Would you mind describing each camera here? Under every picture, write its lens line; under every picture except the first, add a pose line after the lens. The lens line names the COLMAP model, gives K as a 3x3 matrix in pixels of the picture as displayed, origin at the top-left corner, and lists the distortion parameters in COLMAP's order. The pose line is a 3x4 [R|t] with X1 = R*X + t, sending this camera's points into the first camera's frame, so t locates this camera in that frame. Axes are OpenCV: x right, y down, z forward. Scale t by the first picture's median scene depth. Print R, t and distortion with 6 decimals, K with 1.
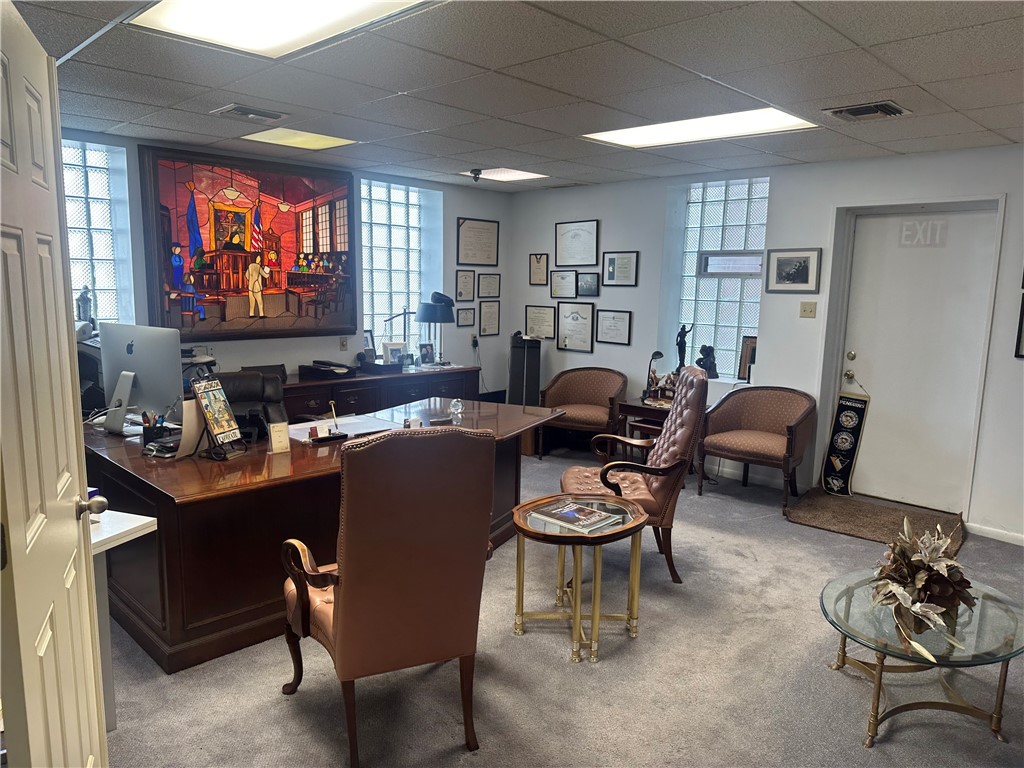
lens RADIAL K [[710.6, 0, 512.0], [0, 710.6, 384.0], [0, 0, 1]] dist [0.144819, -0.258298]
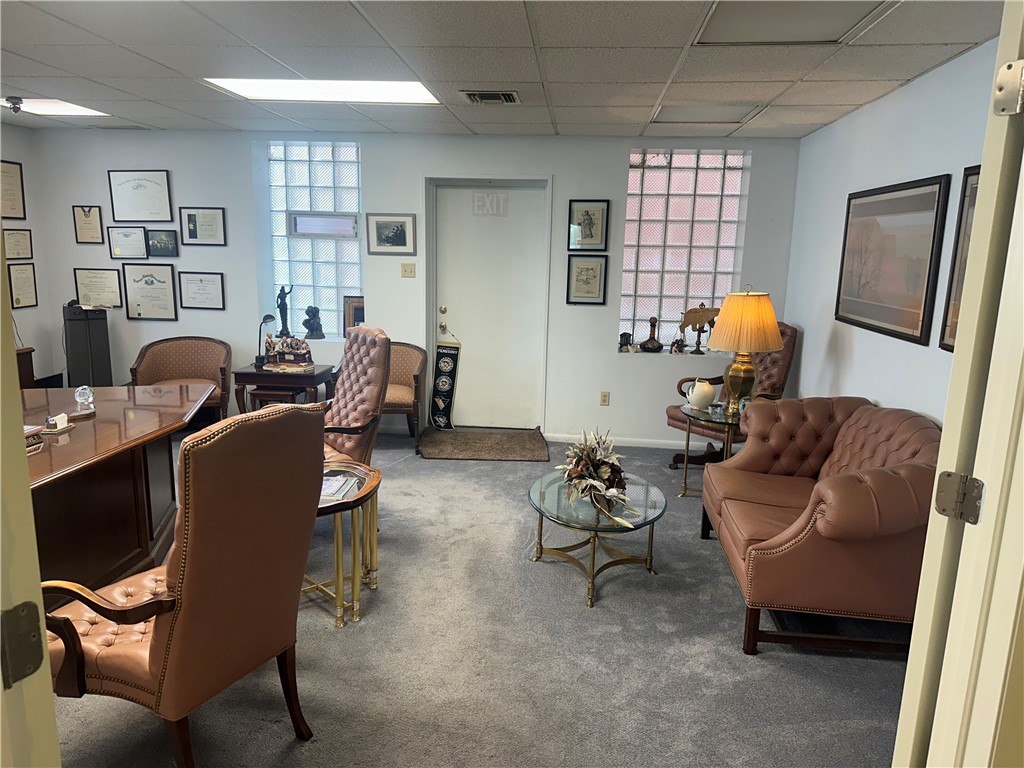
lens RADIAL K [[710.6, 0, 512.0], [0, 710.6, 384.0], [0, 0, 1]] dist [0.144819, -0.258298]
pose [[0.771786, -0.118769, 0.624692, -0.164368], [0.084428, 0.992844, 0.084456, -0.007505], [-0.630252, -0.012440, 0.776291, 0.039991]]
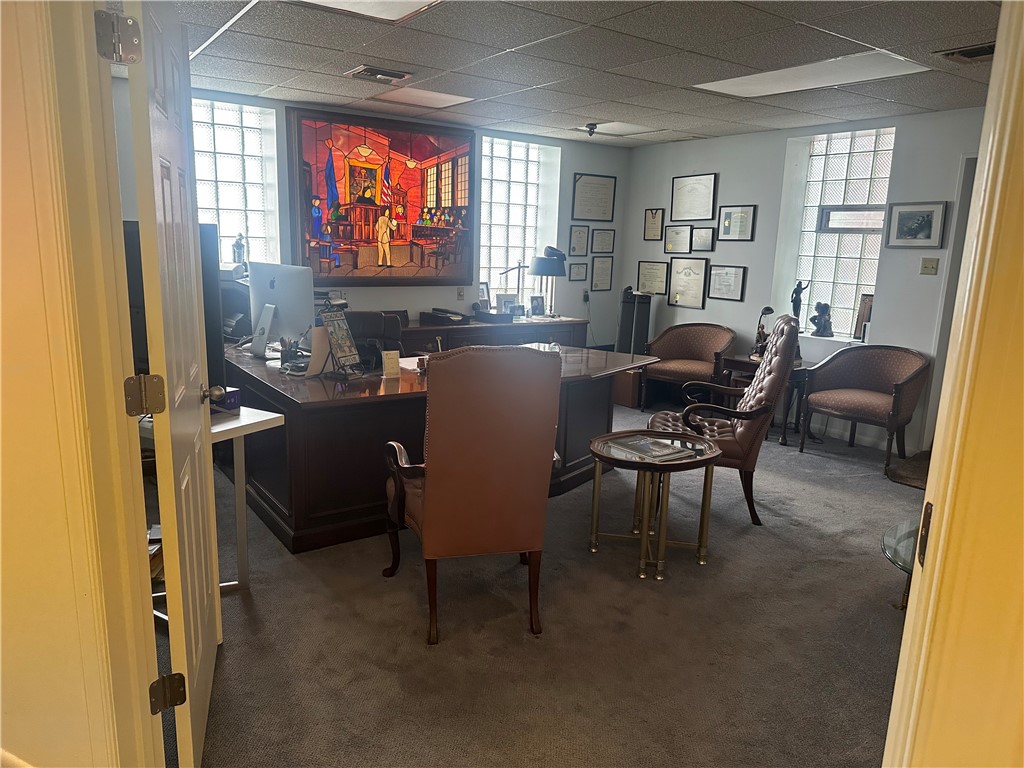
lens RADIAL K [[710.6, 0, 512.0], [0, 710.6, 384.0], [0, 0, 1]] dist [0.144819, -0.258298]
pose [[0.983046, 0.046303, -0.177419, 0.039110], [-0.037807, 0.997984, 0.050978, 0.023346], [0.179422, -0.043406, 0.982814, -0.046300]]
